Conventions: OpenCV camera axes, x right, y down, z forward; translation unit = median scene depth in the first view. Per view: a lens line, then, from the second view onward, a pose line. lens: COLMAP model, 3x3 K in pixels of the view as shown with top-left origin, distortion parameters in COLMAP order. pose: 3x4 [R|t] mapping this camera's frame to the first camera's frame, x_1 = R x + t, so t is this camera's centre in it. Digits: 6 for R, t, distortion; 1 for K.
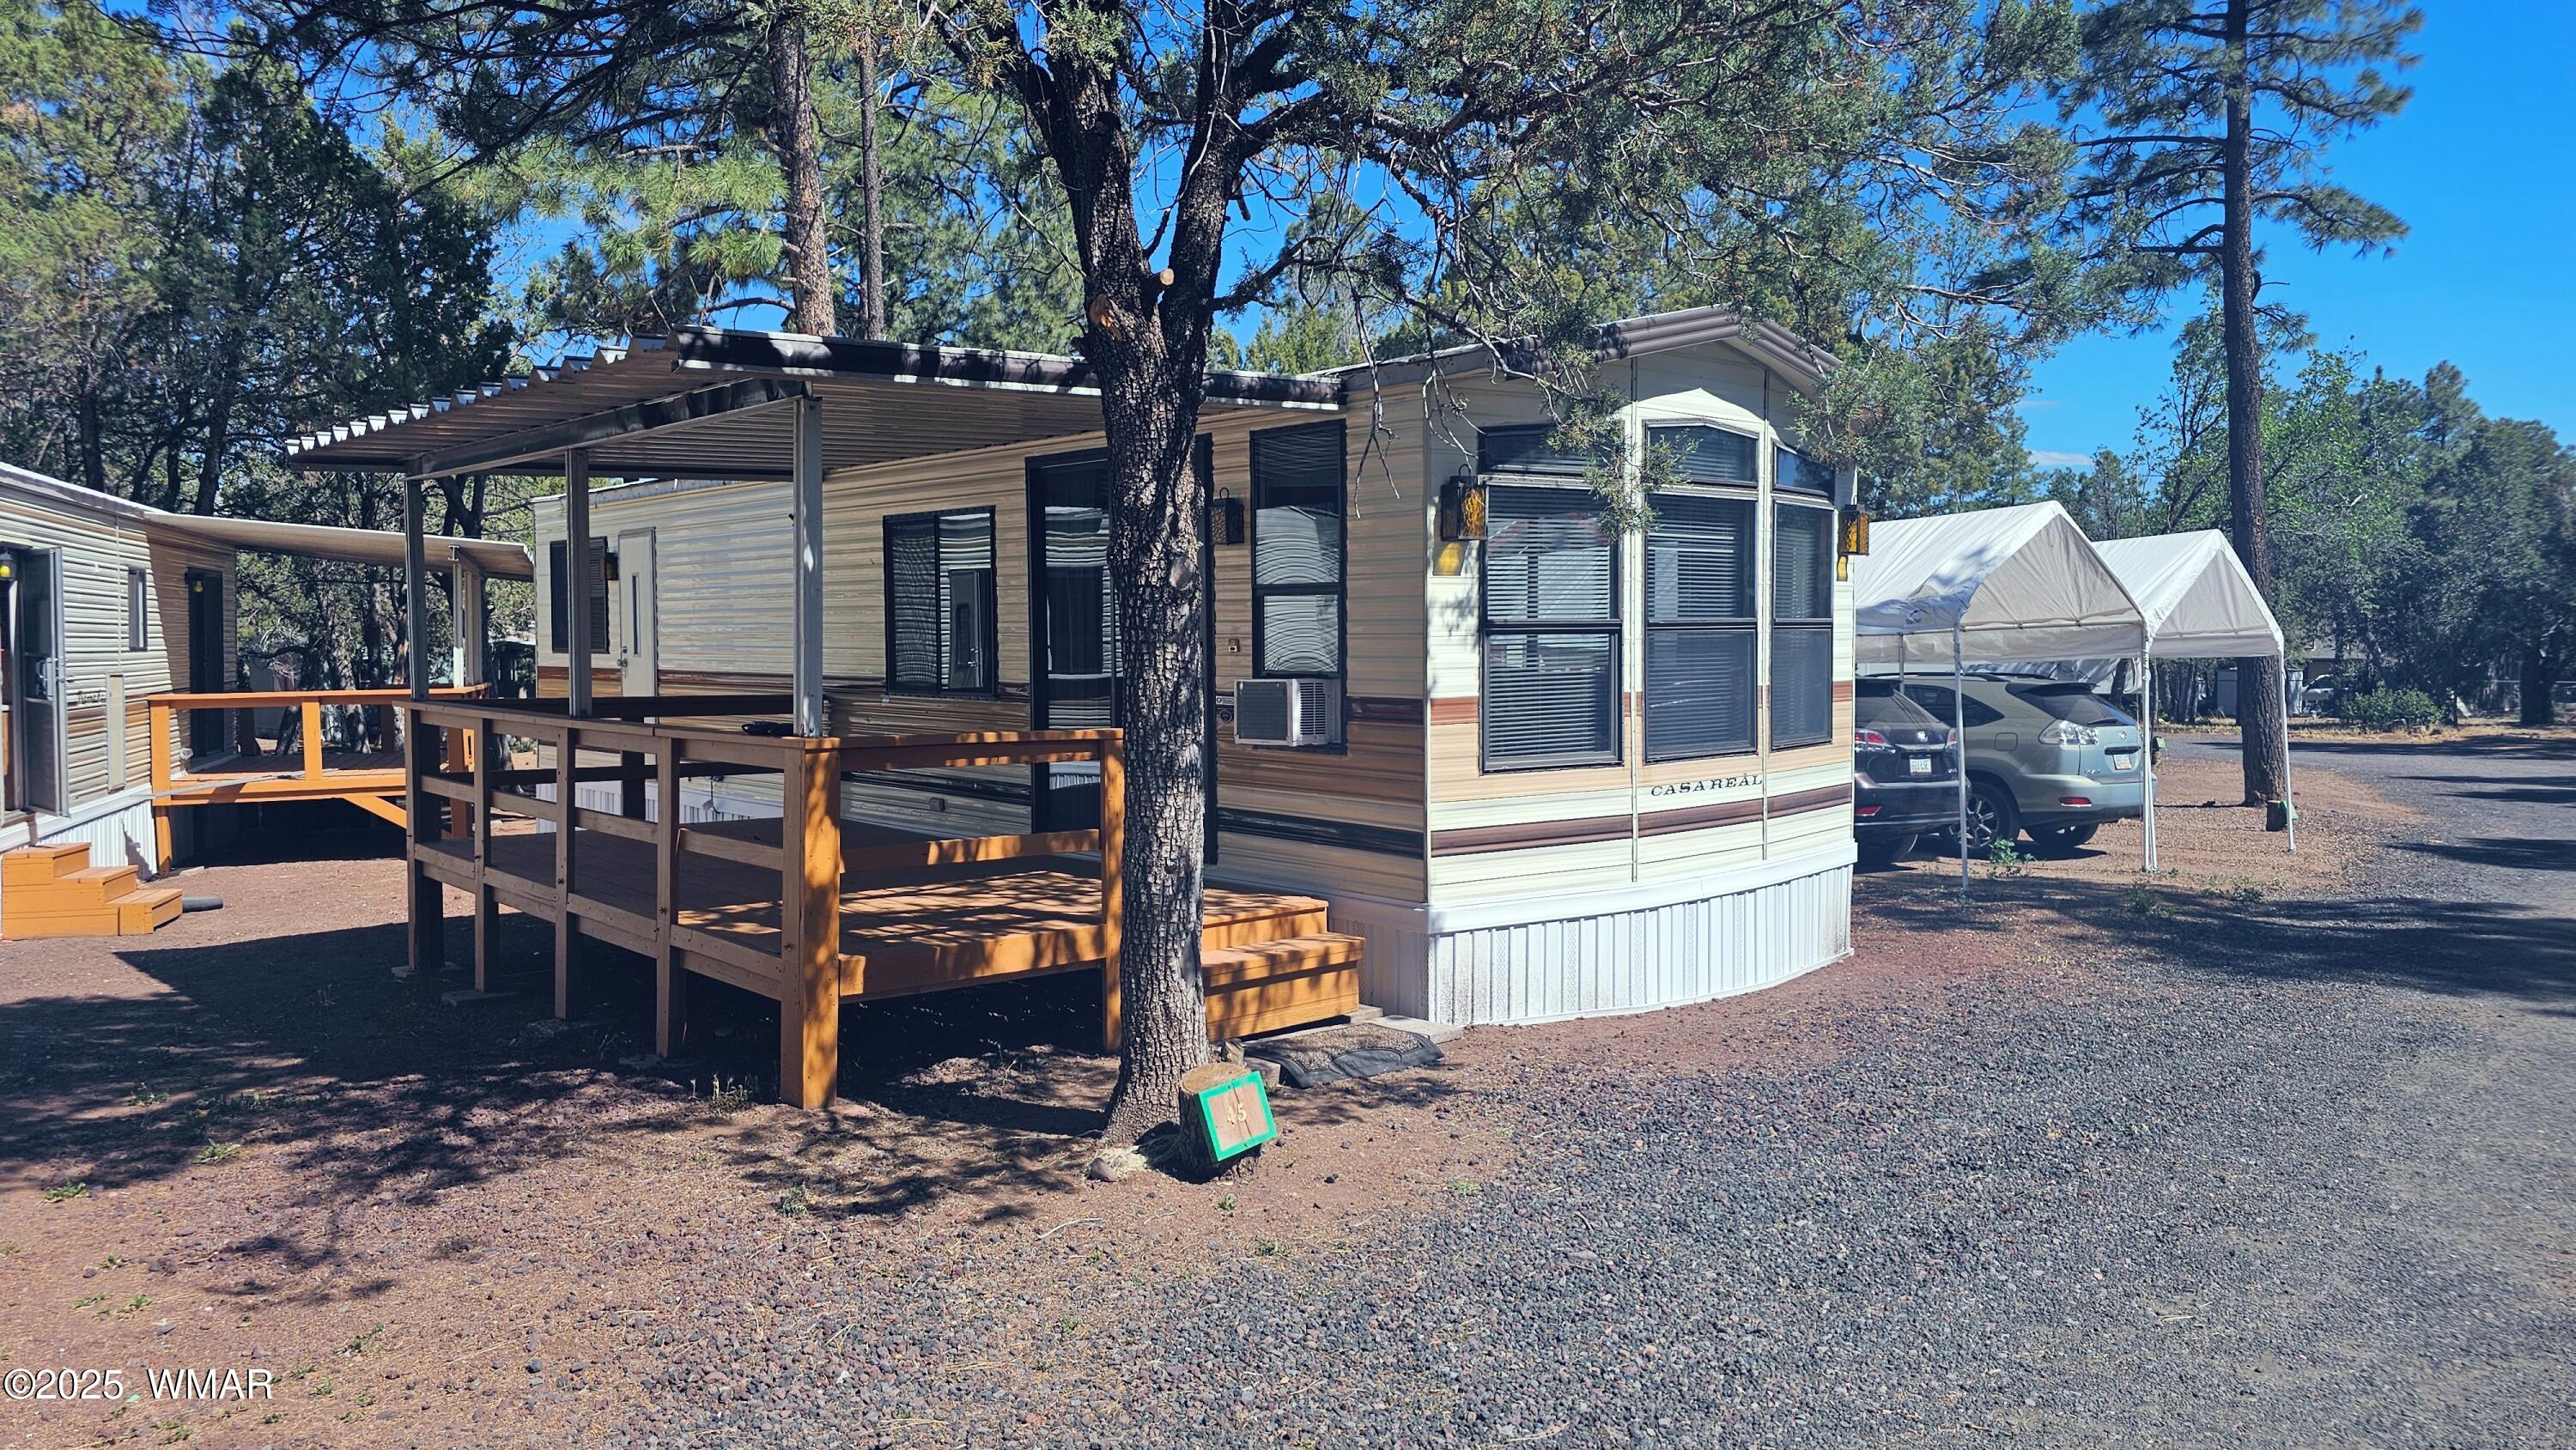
lens RADIAL K [[1740.2, 0, 1287.7], [0, 1740.2, 717.7], [0, 0, 1]] dist [0.007252, 0.000323]
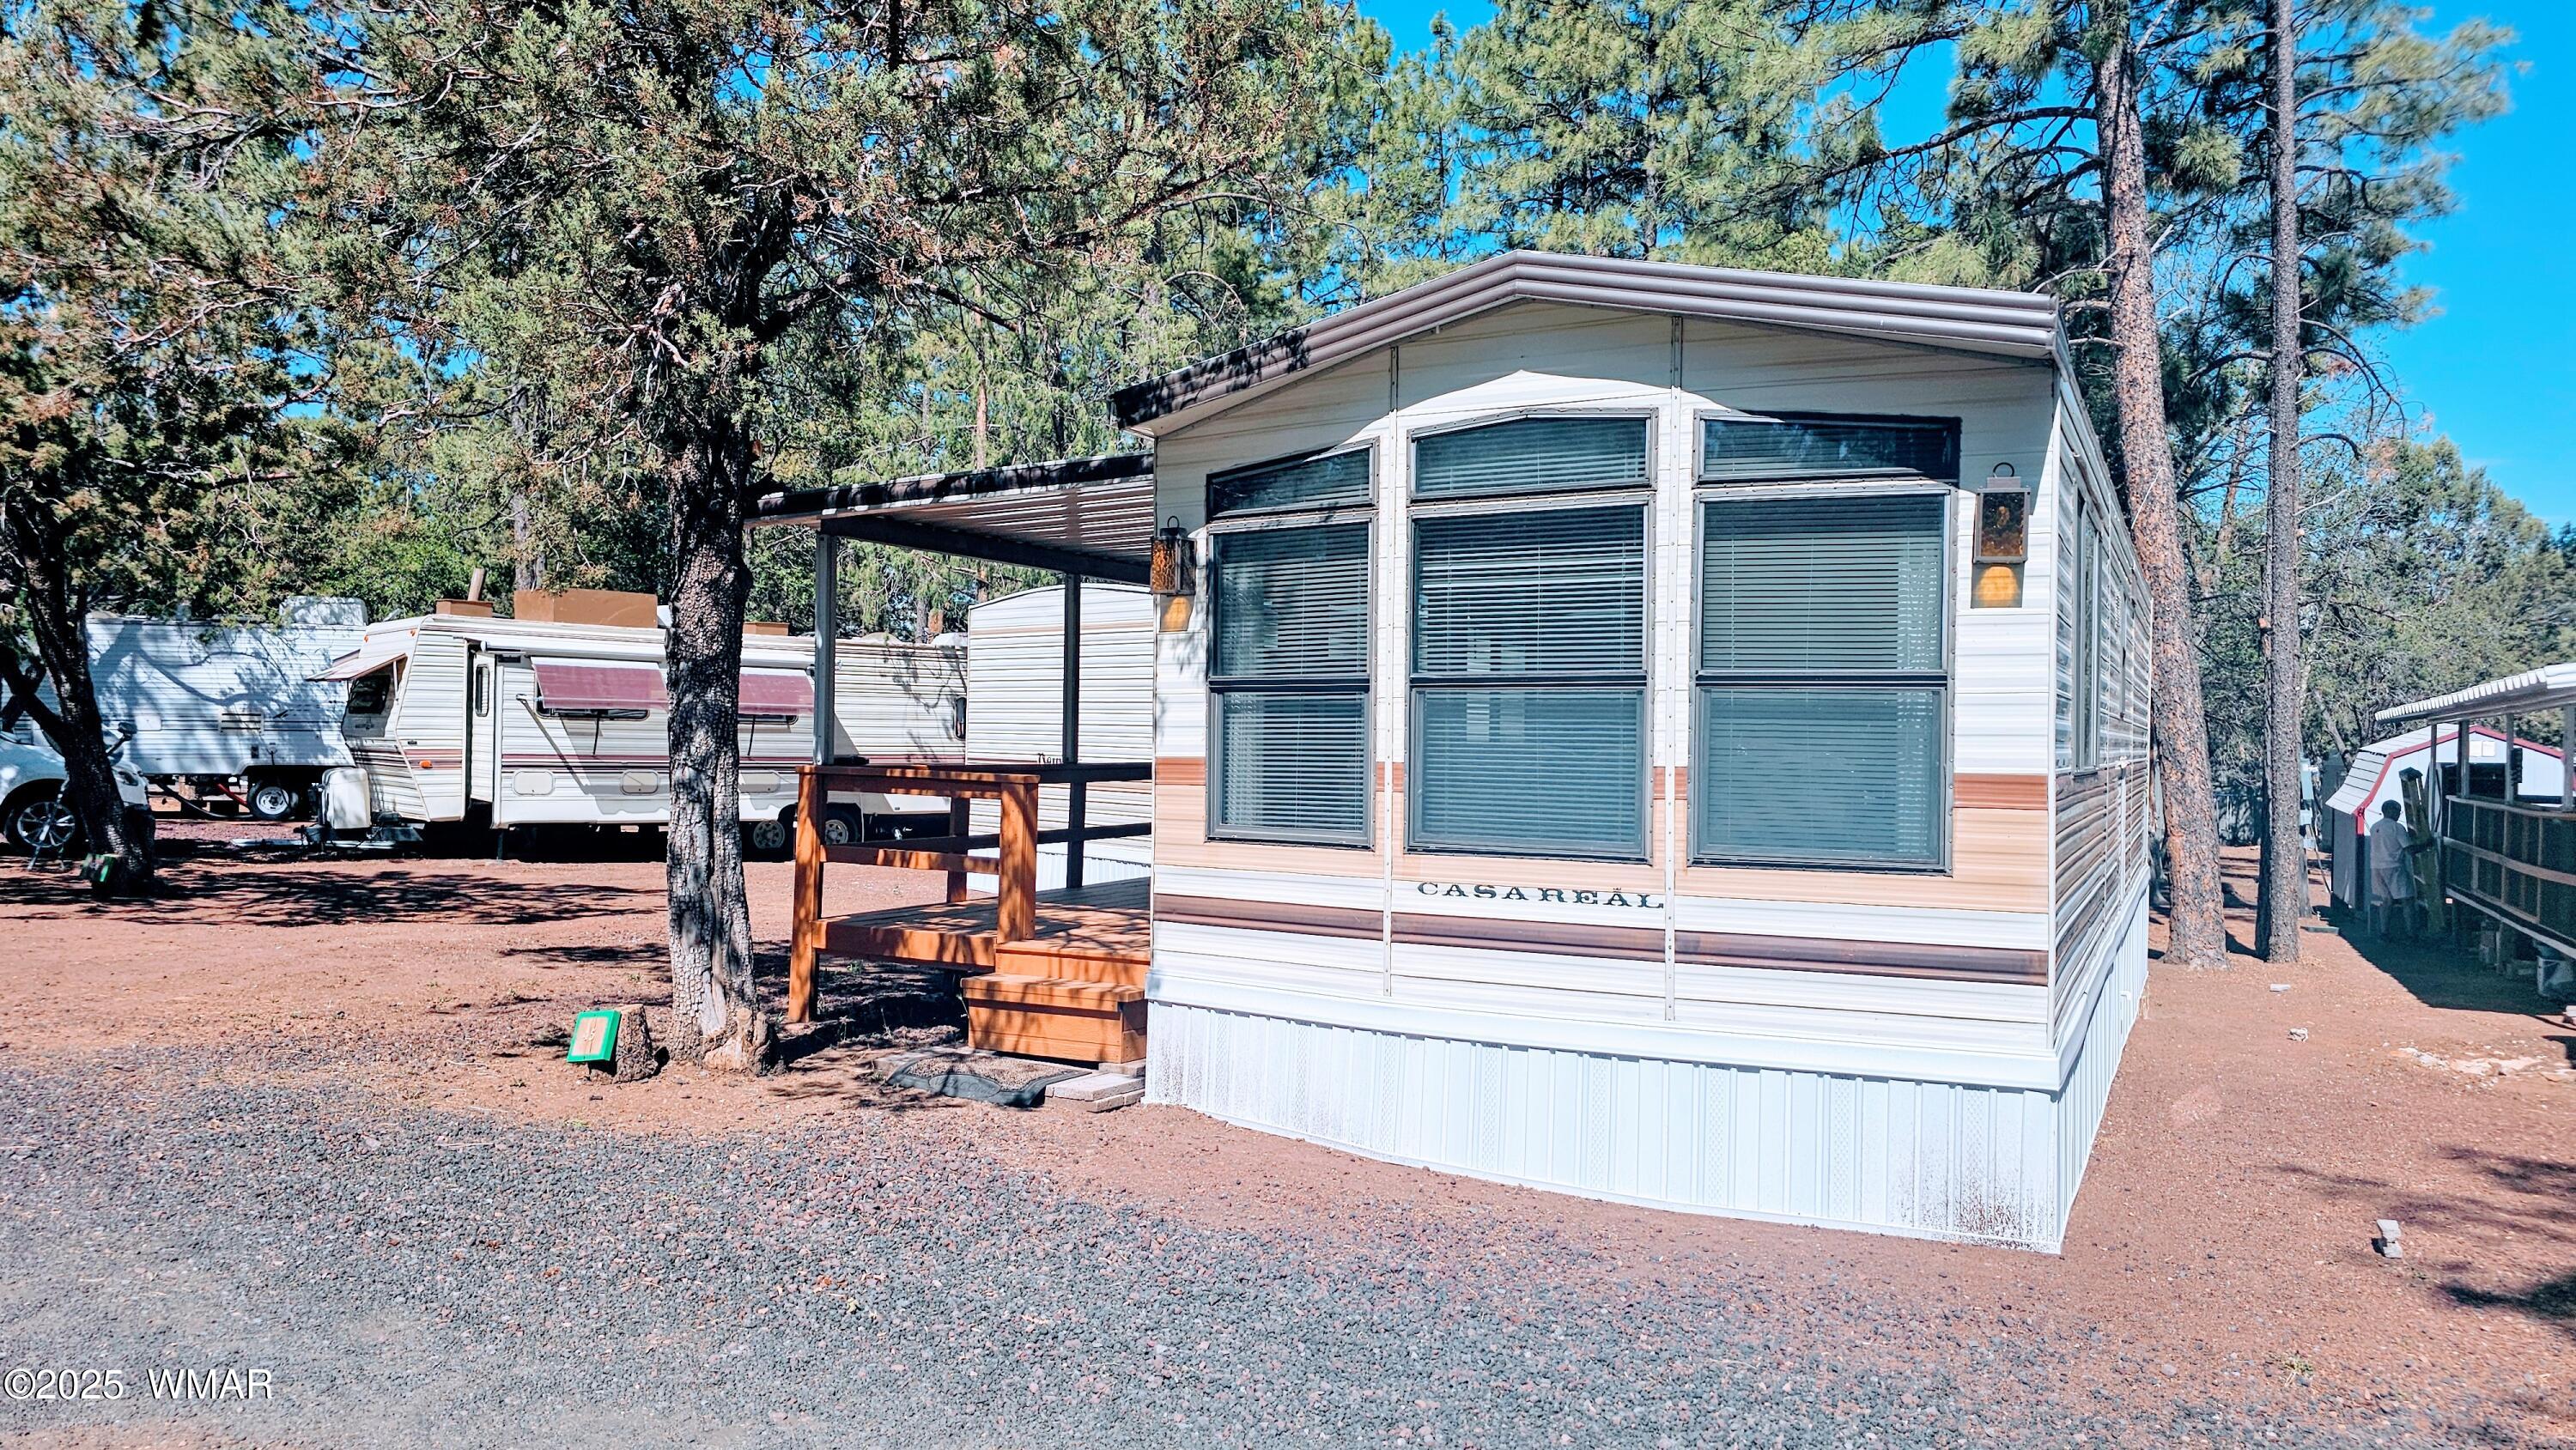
lens RADIAL K [[1740.2, 0, 1287.4], [0, 1740.2, 726.2], [0, 0, 1]] dist [0.007252, 0.000323]
pose [[0.341206, -0.000826, -0.939988, 0.958814], [-0.067274, 0.997414, -0.025296, -0.007788], [0.937578, 0.071868, 0.340268, 0.683838]]
